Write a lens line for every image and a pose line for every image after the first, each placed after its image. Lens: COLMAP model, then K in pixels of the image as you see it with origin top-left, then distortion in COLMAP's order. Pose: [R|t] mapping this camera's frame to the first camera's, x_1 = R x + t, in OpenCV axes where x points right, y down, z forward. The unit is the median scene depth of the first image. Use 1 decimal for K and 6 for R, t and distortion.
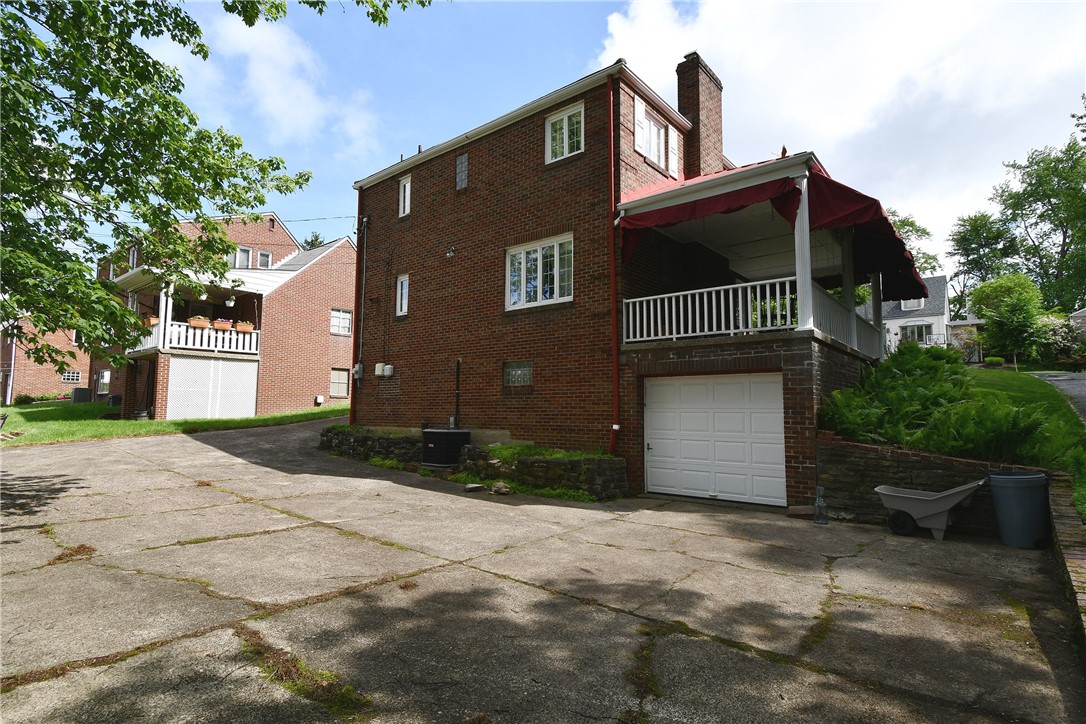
lens RADIAL K [[559.6, 0, 544.0], [0, 559.6, 370.9], [0, 0, 1]] dist [-0.010185, -0.000523]
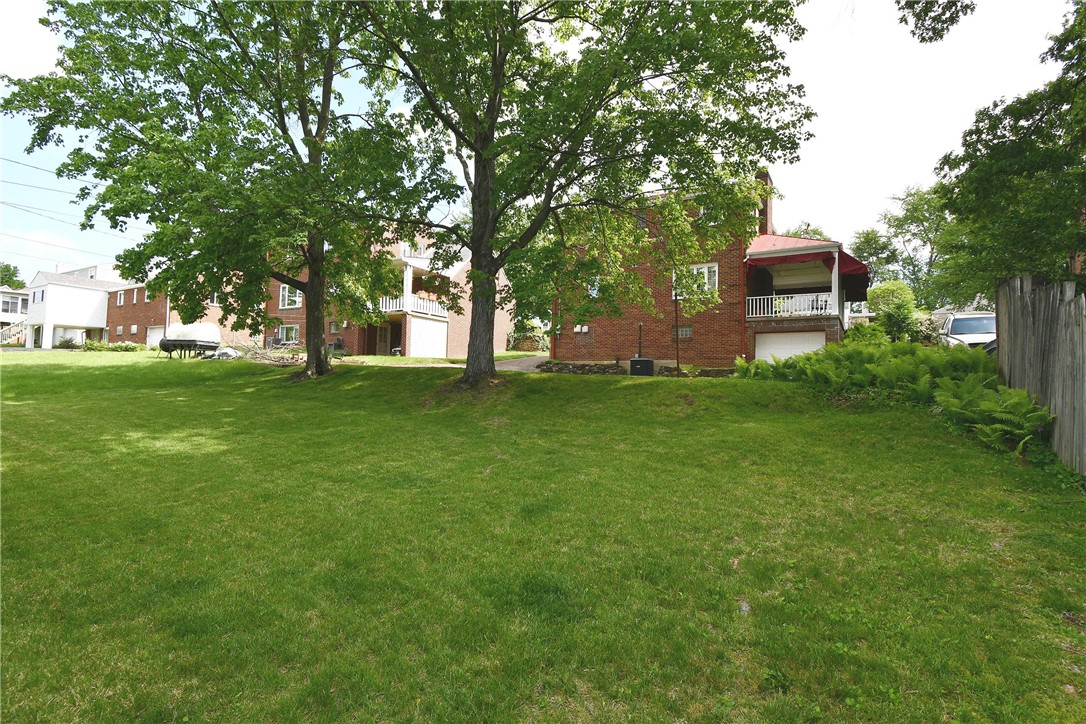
lens RADIAL K [[568.1, 0, 540.5], [0, 568.1, 355.3], [0, 0, 1]] dist [0.007253, 0.001028]
pose [[0.986876, 0.027464, 0.159130, -0.288193], [-0.029076, 0.999547, 0.007807, 0.029656], [-0.158844, -0.012331, 0.987227, -0.303352]]
